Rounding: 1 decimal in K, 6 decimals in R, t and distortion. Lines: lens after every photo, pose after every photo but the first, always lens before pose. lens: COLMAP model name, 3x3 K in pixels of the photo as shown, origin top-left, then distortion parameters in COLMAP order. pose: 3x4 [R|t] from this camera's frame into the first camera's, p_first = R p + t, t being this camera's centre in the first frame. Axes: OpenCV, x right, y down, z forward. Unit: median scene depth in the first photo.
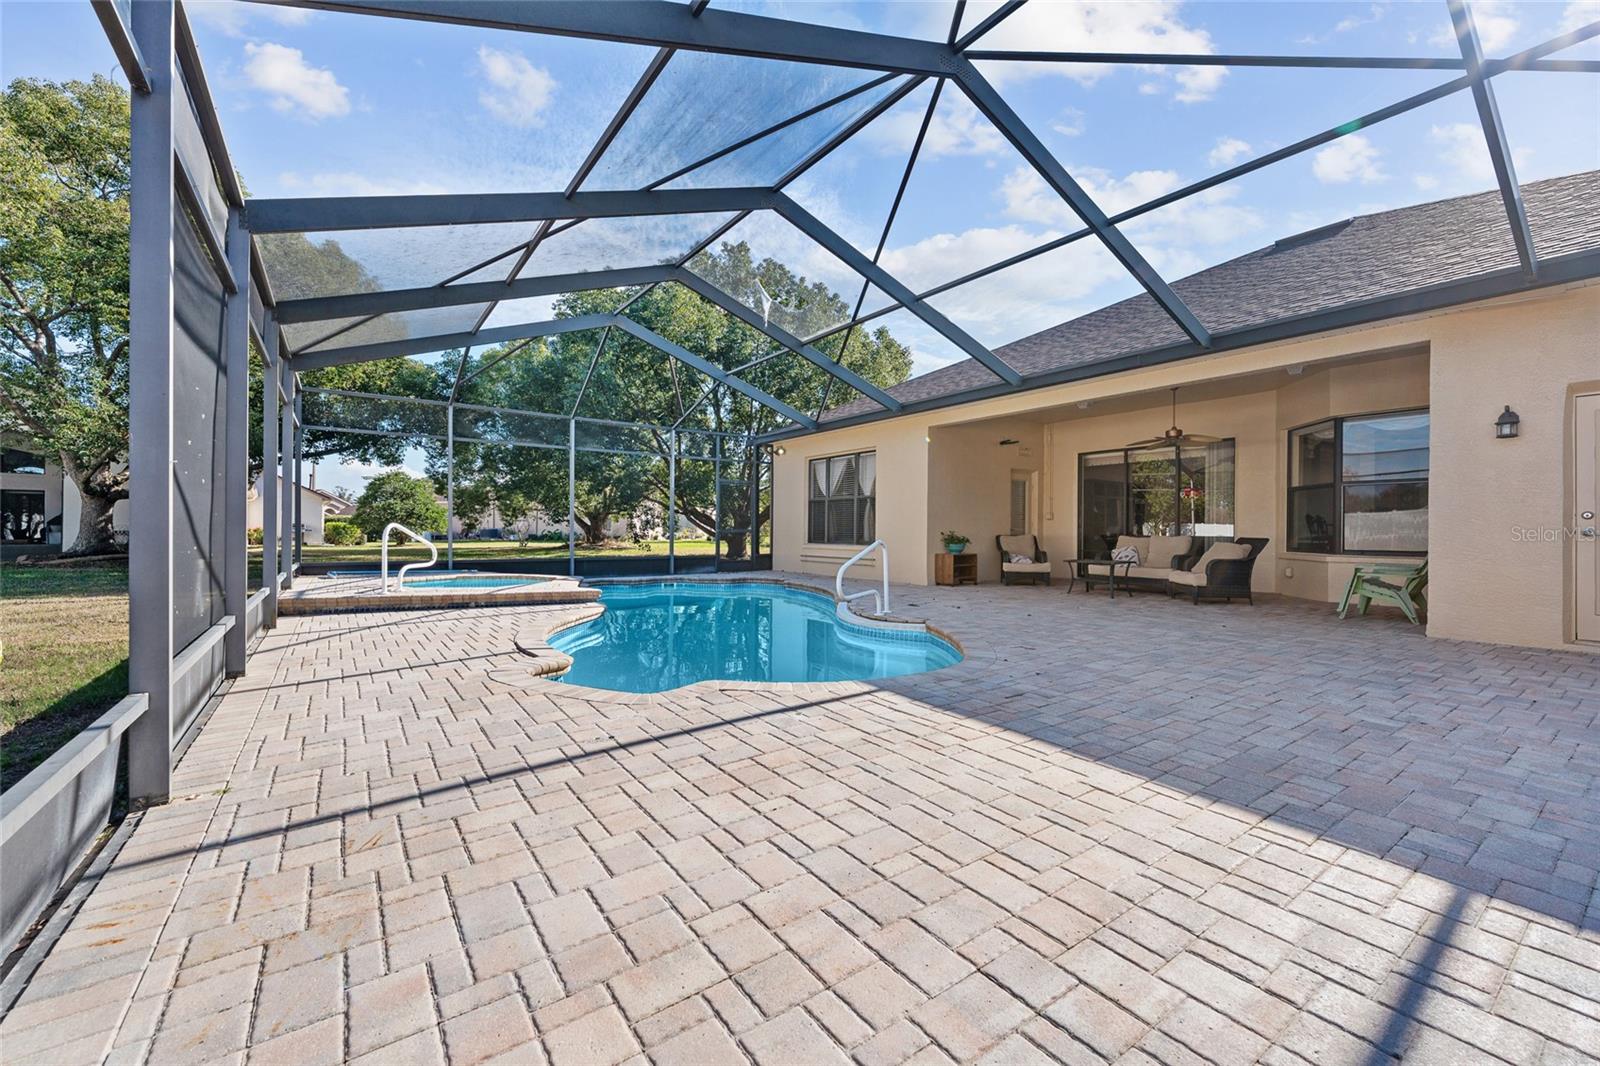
lens RADIAL K [[651.7, 0, 802.7], [0, 651.7, 529.3], [0, 0, 1]] dist [0.000575, 0.000020]
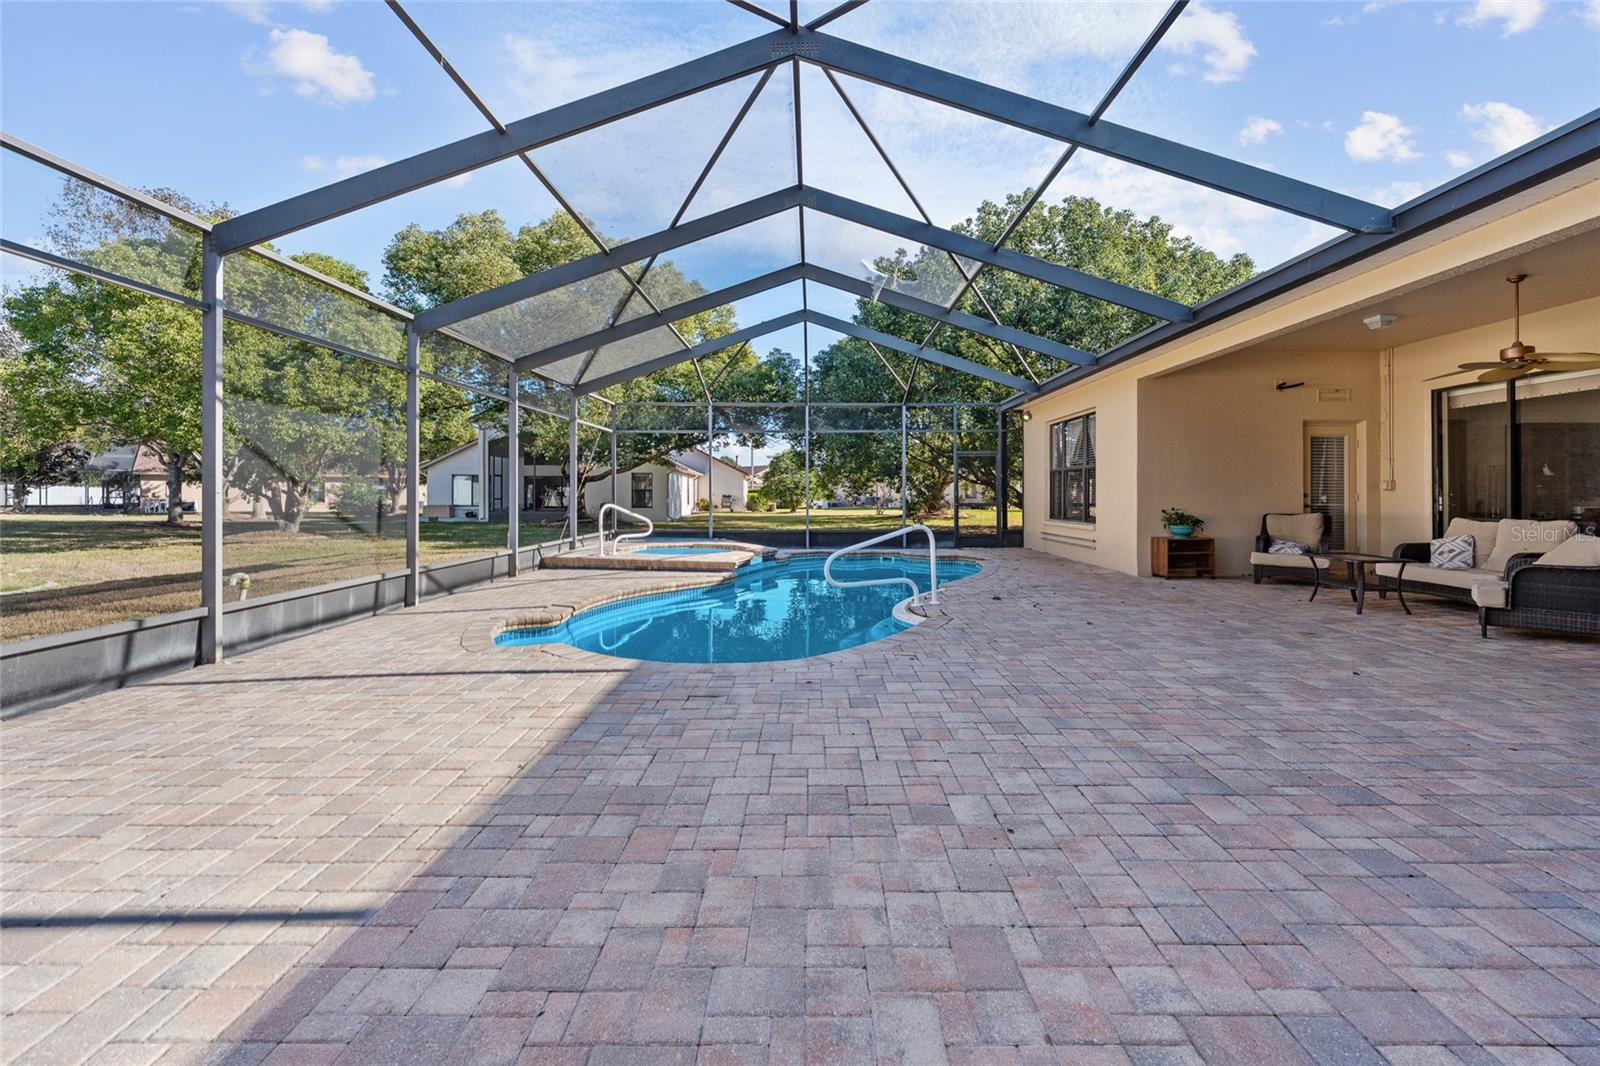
lens RADIAL K [[662.6, 0, 796.6], [0, 662.6, 492.2], [0, 0, 1]] dist [-0.003302, -0.000424]
pose [[0.803744, -0.009643, -0.594897, 0.319013], [0.007869, 0.999953, -0.005578, -0.015082], [0.594923, -0.000198, 0.803782, 0.082419]]
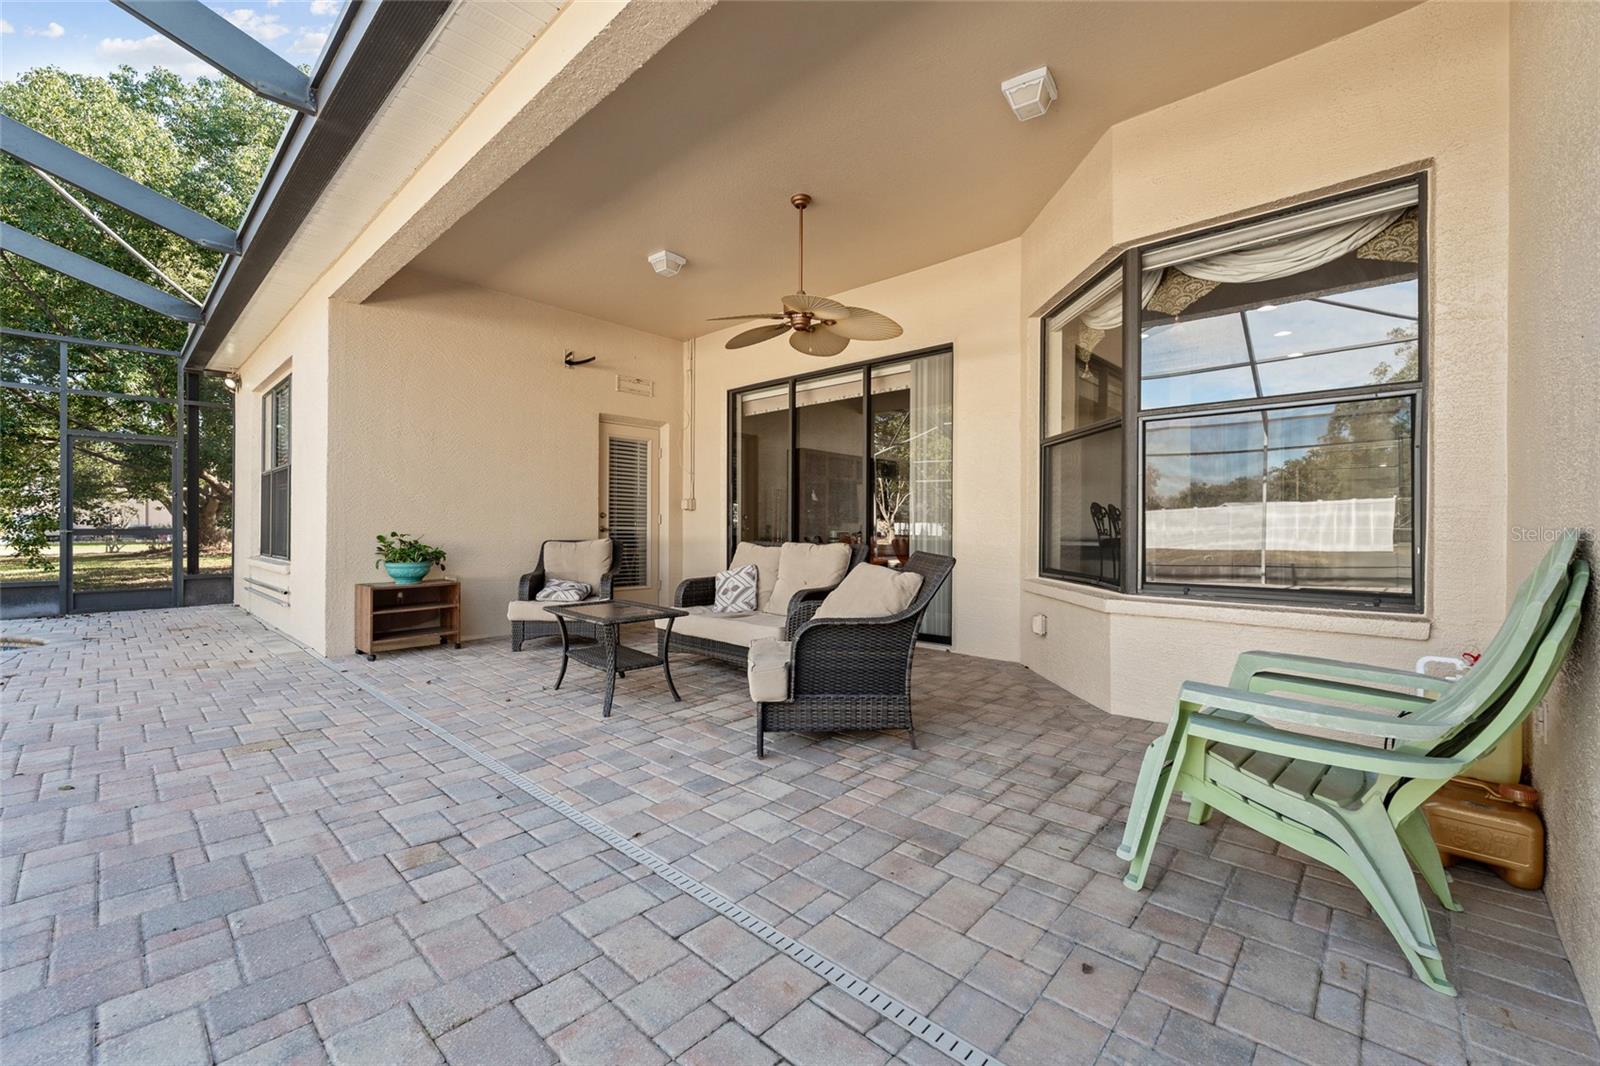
lens RADIAL K [[659.5, 0, 795.9], [0, 659.5, 523.2], [0, 0, 1]] dist [-0.001875, -0.000223]
pose [[0.980406, -0.001451, 0.196981, 0.389790], [0.002087, 0.999993, -0.003022, -0.002168], [-0.196975, 0.003374, 0.980403, 0.465638]]
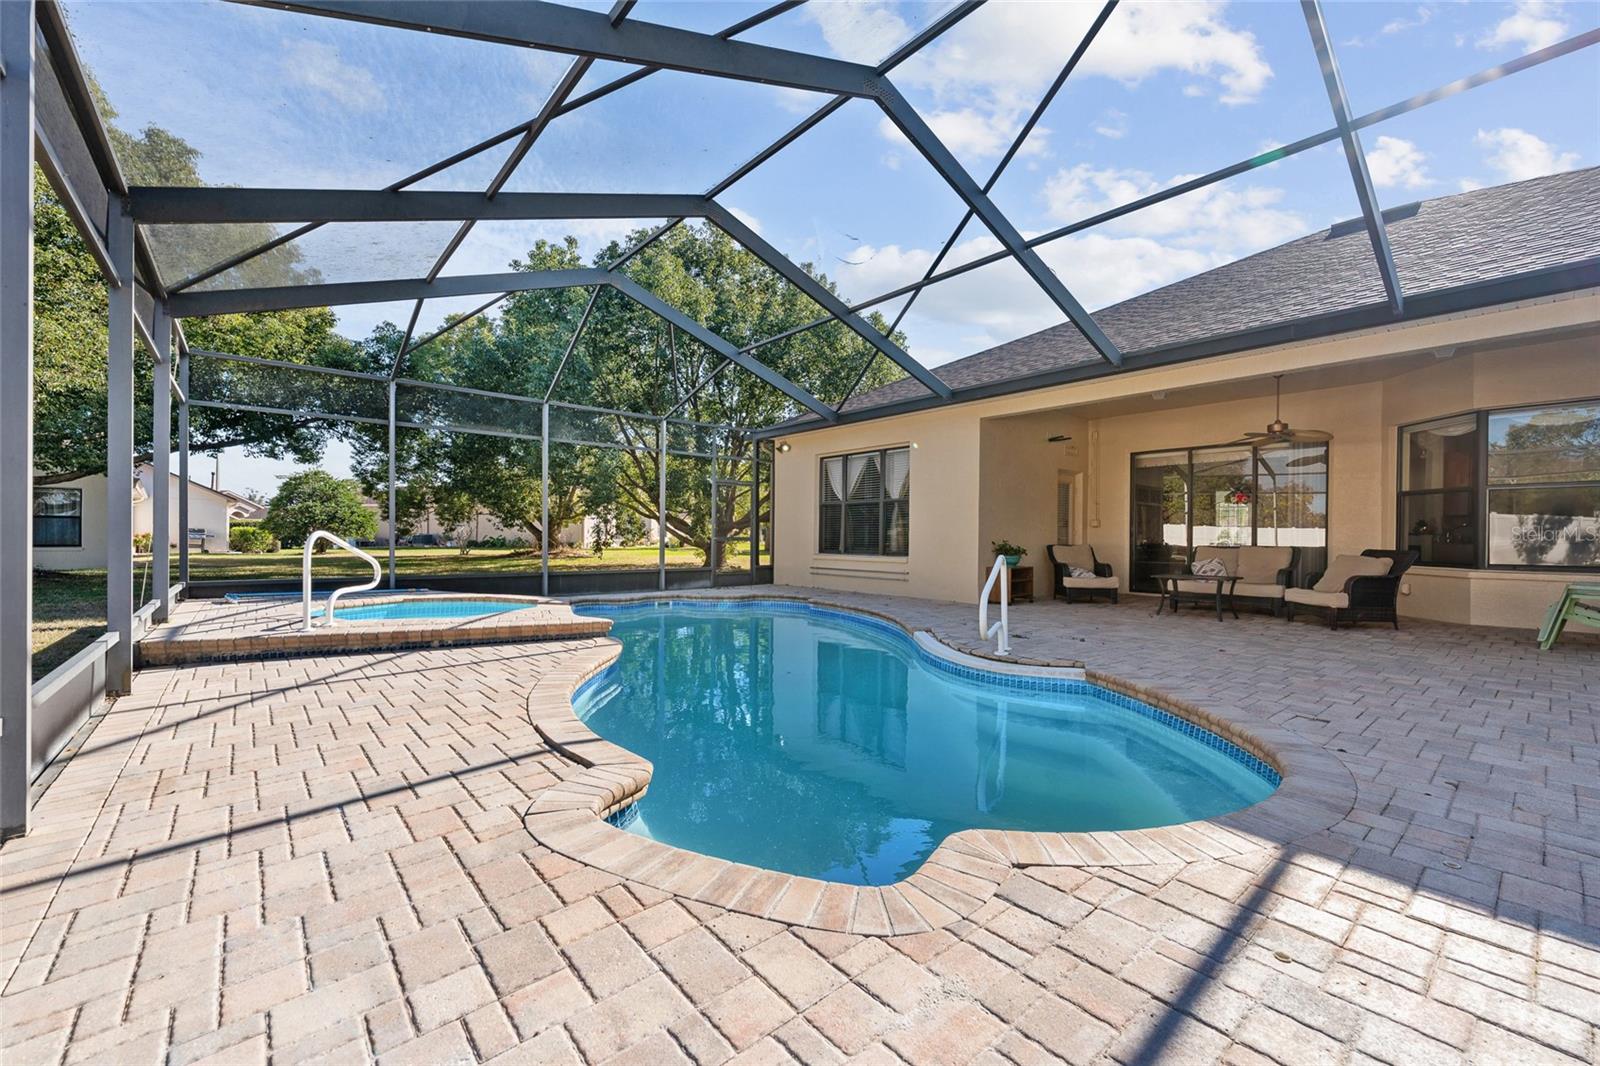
lens RADIAL K [[652.9, 0, 802.8], [0, 652.9, 537.8], [0, 0, 1]] dist [-0.001640, -0.000119]
pose [[0.996328, 0.001482, 0.085611, -0.104876], [-0.001874, 0.999988, 0.004498, -0.003872], [-0.085603, -0.004641, 0.996318, 0.157604]]
